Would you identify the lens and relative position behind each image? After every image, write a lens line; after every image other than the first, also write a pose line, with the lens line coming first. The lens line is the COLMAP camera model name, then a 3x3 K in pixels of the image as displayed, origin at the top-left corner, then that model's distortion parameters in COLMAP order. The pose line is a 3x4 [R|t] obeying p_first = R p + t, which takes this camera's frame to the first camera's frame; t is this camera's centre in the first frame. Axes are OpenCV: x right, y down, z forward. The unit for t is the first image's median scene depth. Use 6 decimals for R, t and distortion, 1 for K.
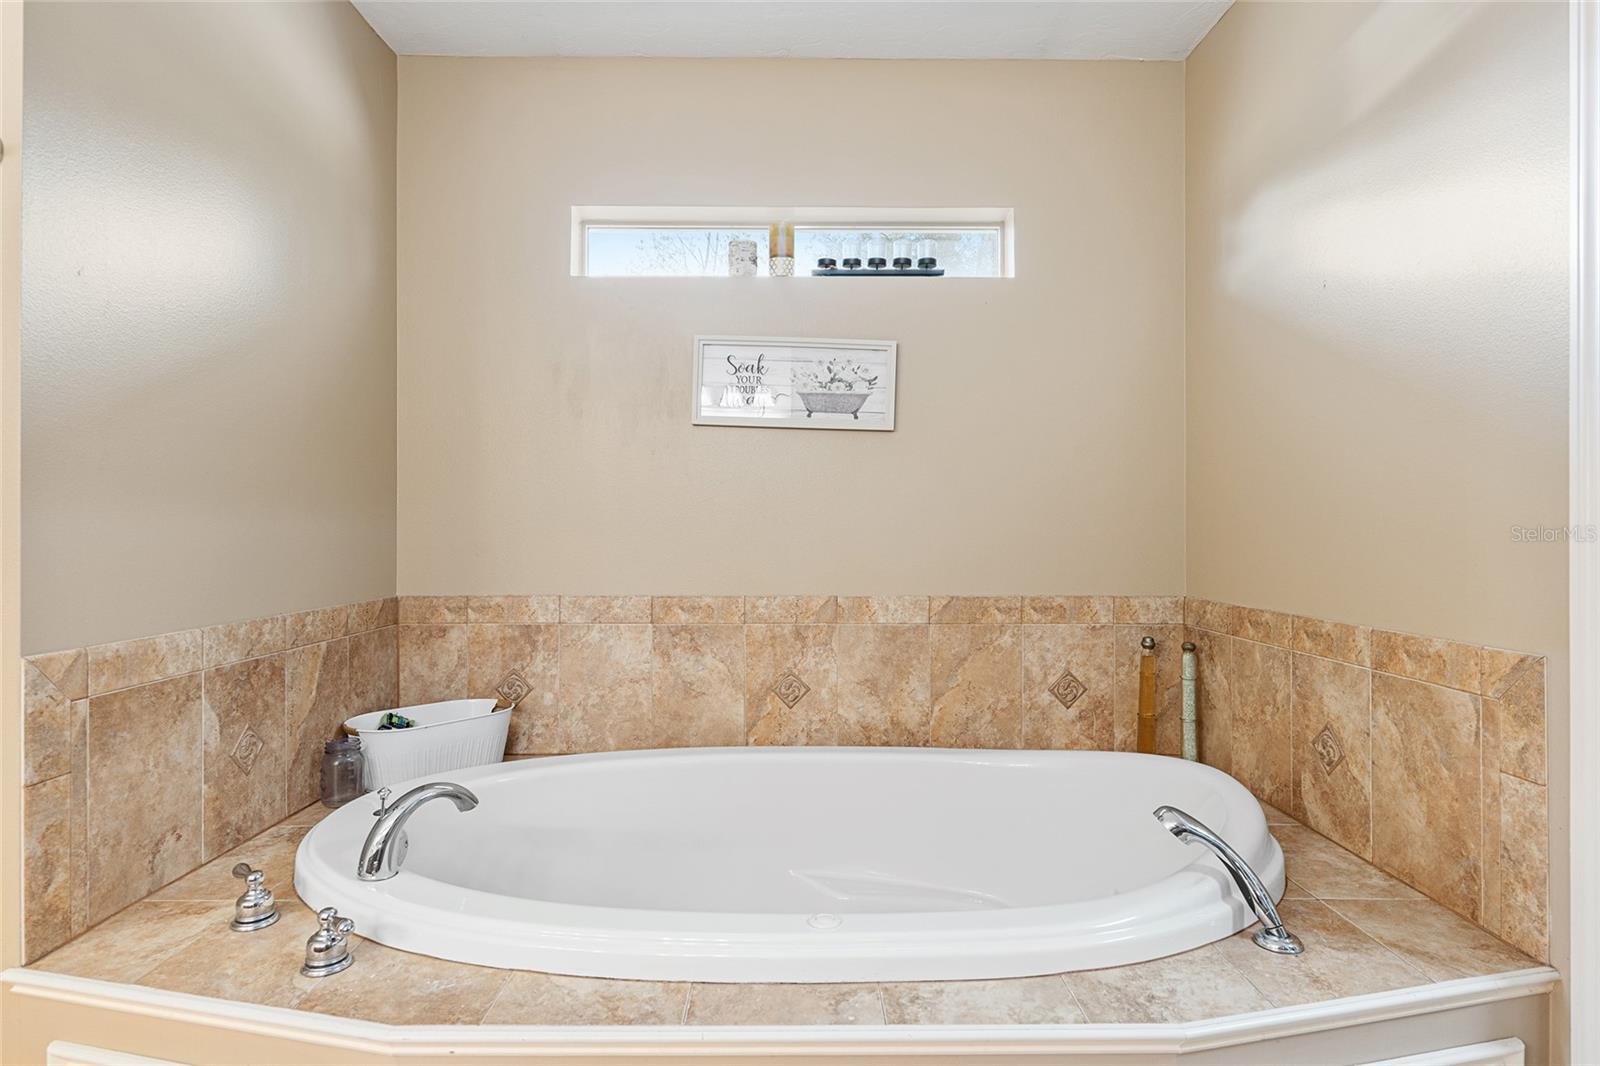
lens RADIAL K [[862.4, 0, 800.0], [0, 862.4, 533.0], [0, 0, 1]] dist [-0.000757, -0.000003]
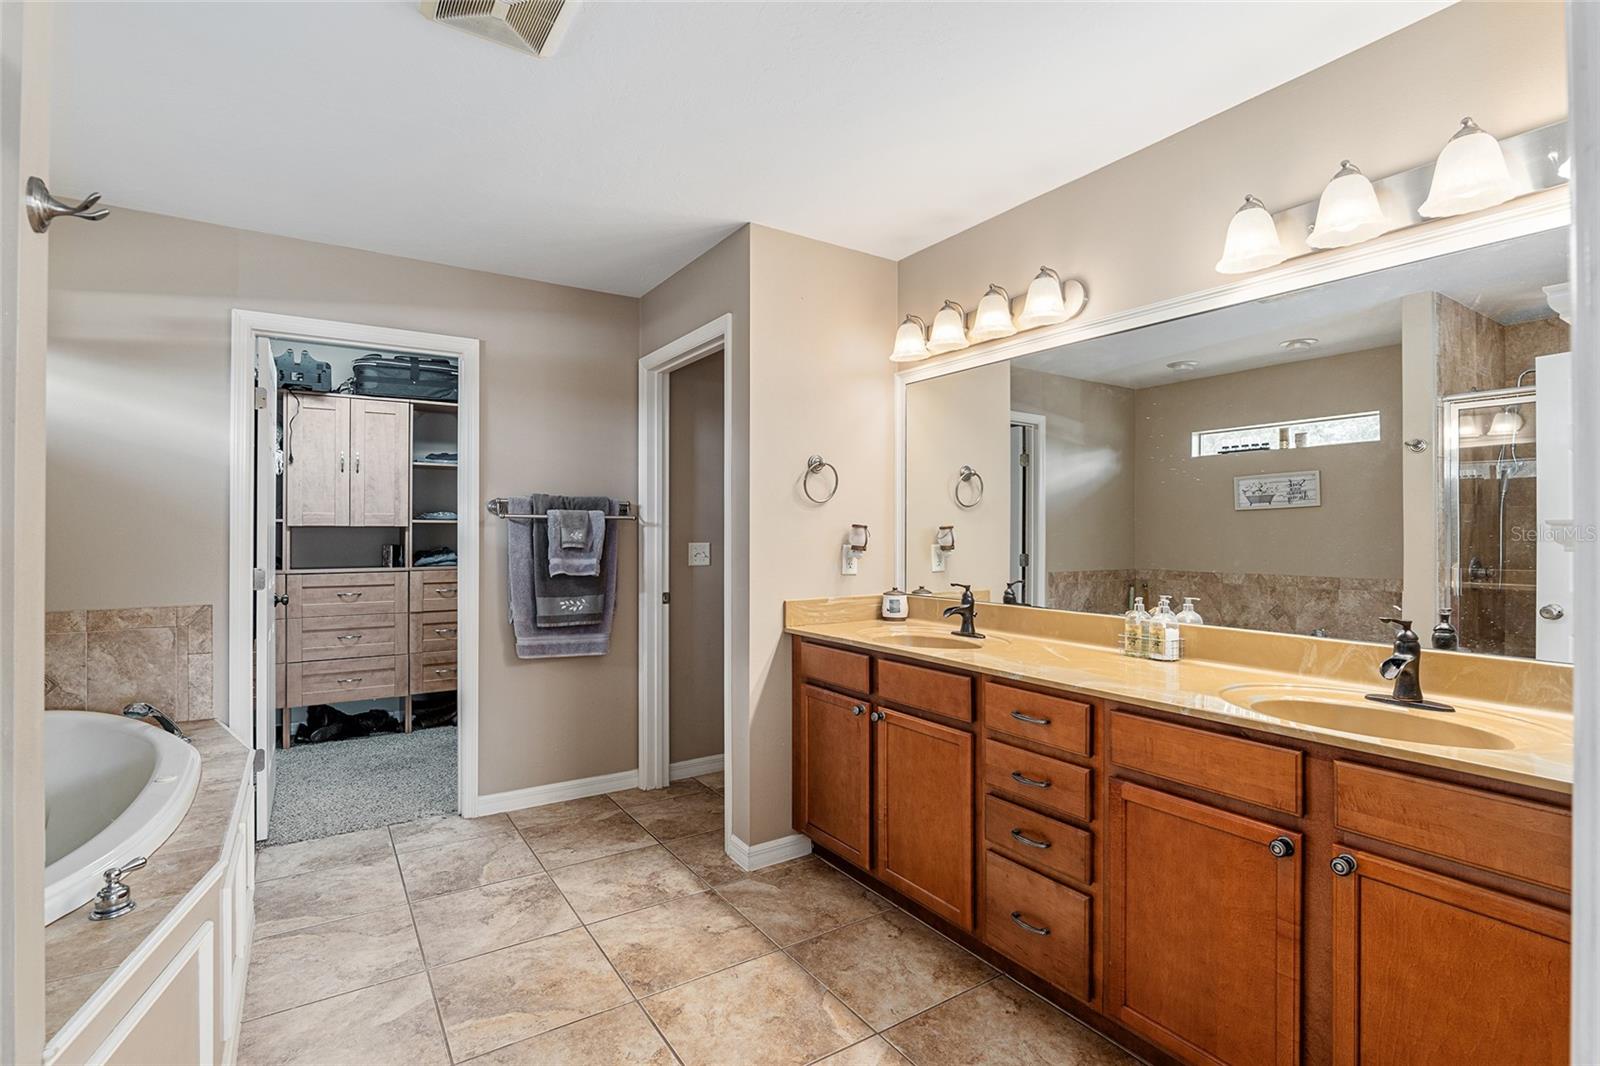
lens RADIAL K [[758.7, 0, 807.9], [0, 758.7, 520.9], [0, 0, 1]] dist [-0.021009, 0.000128]
pose [[-0.551337, 0.010082, 0.834222, -2.065208], [0.004812, 0.999949, -0.008905, -0.086343], [-0.834269, -0.000895, -0.551357, 0.721276]]
